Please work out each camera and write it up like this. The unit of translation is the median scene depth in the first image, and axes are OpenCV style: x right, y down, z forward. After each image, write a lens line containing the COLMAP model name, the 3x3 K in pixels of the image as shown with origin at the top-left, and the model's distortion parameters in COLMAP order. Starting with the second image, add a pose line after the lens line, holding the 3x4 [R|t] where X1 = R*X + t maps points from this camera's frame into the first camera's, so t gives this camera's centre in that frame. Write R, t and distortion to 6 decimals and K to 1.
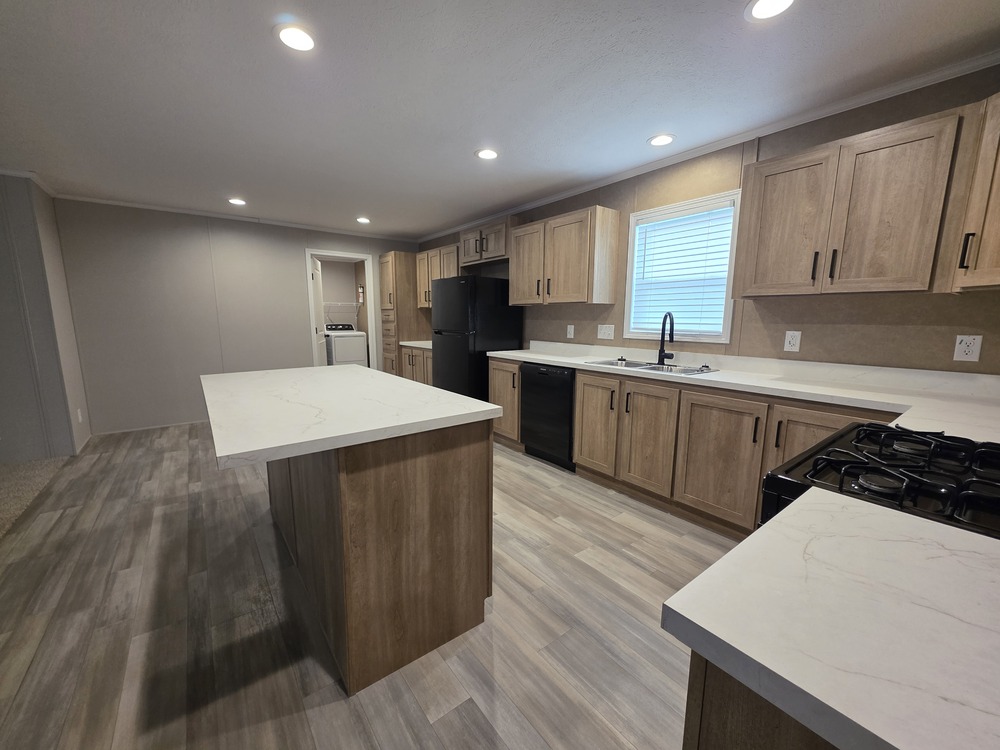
lens RADIAL K [[392.3, 0, 497.5], [0, 392.3, 378.6], [0, 0, 1]] dist [-0.001065, -0.000231]
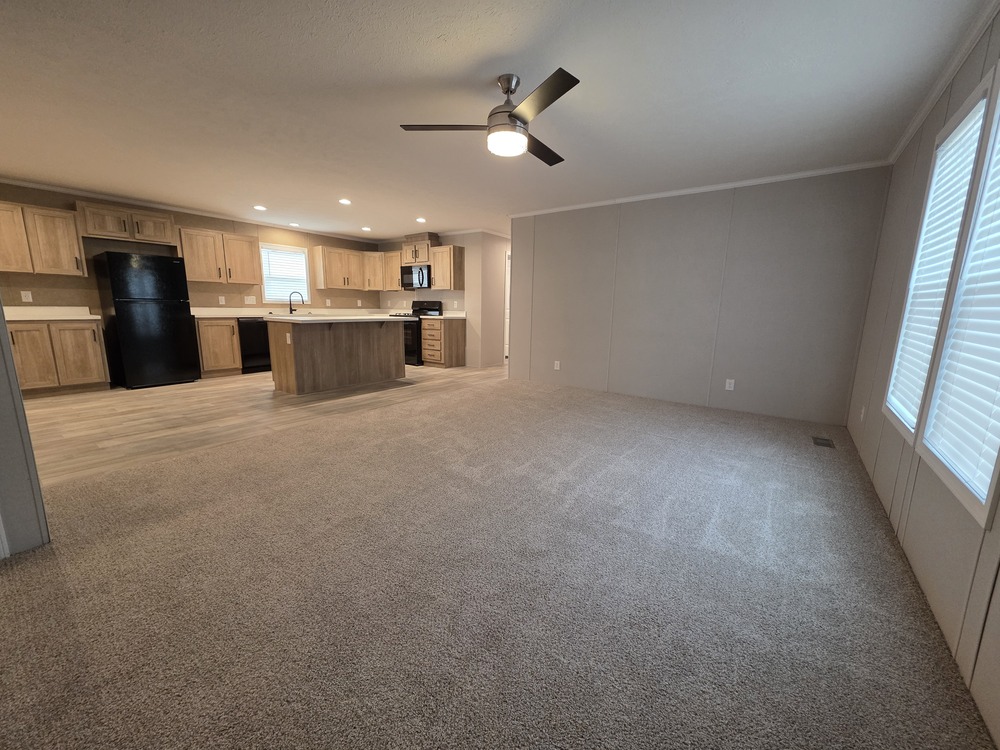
lens RADIAL K [[392.3, 0, 501.5], [0, 392.3, 374.6], [0, 0, 1]] dist [-0.001065, -0.000231]
pose [[-0.274770, -0.179509, 0.944605, -2.139542], [0.122328, 0.967908, 0.219521, -0.044960], [-0.953697, 0.175869, -0.243993, 0.428230]]
